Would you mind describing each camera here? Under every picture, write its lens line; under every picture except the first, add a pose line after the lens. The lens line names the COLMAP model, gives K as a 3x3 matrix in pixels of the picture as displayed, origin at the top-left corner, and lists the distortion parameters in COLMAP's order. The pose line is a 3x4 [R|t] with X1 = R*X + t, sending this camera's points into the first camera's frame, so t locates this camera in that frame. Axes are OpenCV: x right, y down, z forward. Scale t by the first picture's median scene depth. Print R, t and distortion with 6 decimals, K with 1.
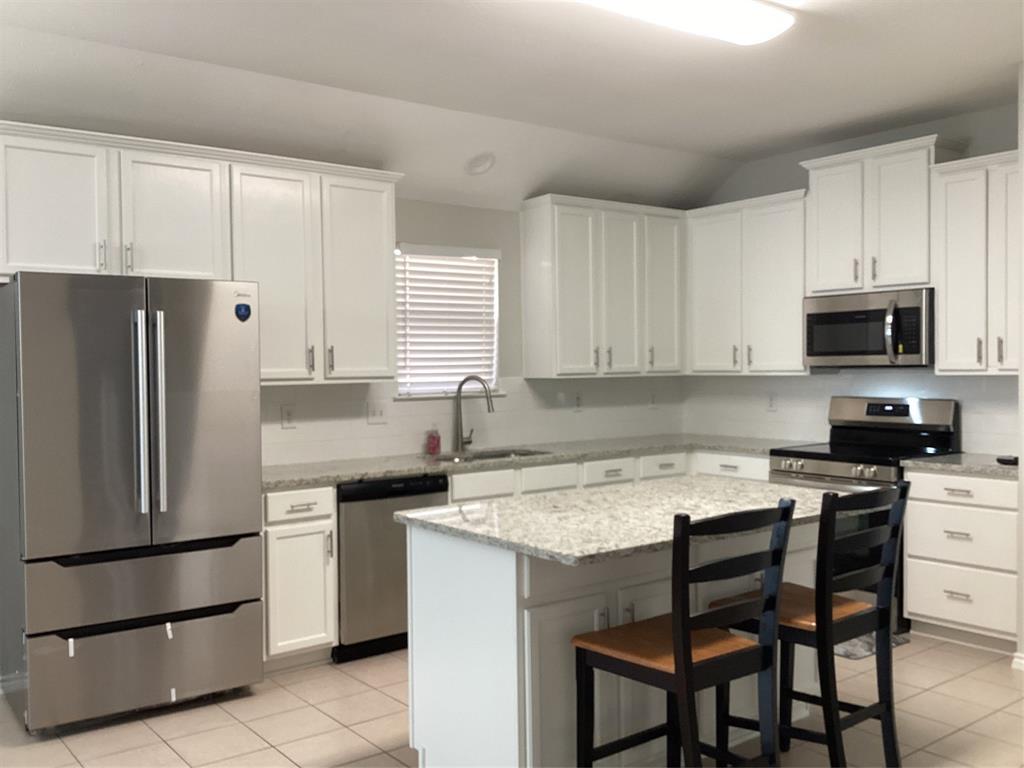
lens RADIAL K [[907.2, 0, 509.9], [0, 907.2, 381.4], [0, 0, 1]] dist [0.063229, -0.029676]
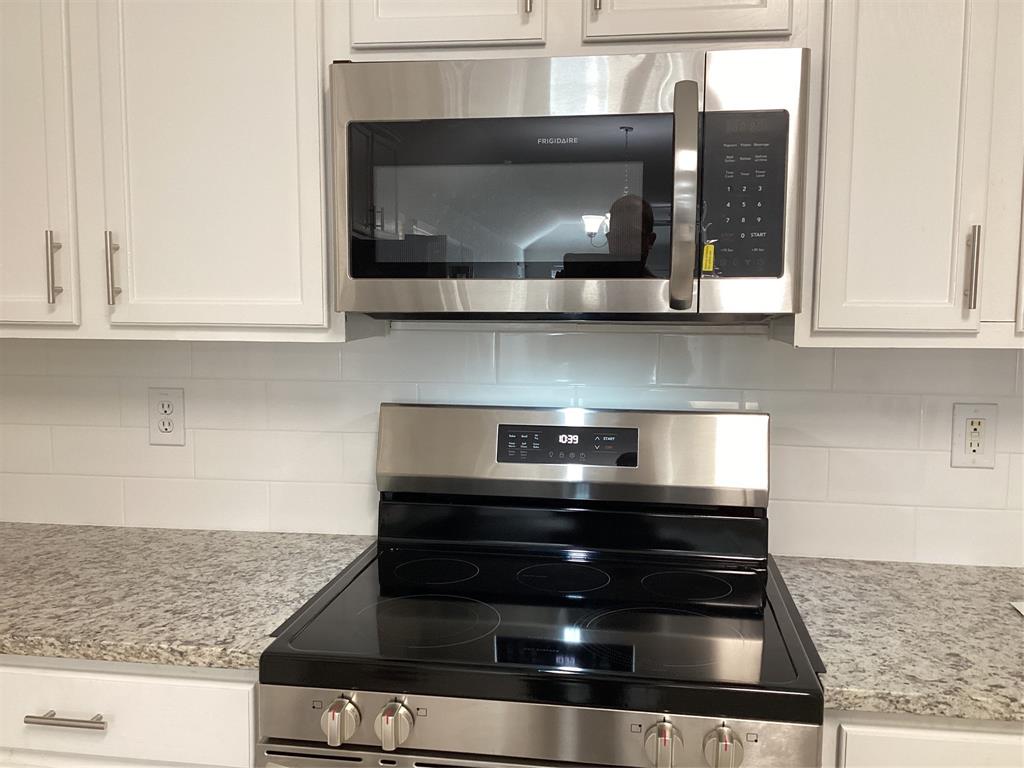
lens RADIAL K [[907.2, 0, 505.8], [0, 907.2, 387.6], [0, 0, 1]] dist [0.063229, -0.029676]
pose [[0.706464, -0.055007, 0.705608, 0.159176], [-0.001111, 0.996888, 0.078827, -0.015677], [-0.707748, -0.056473, 0.704204, 0.766415]]
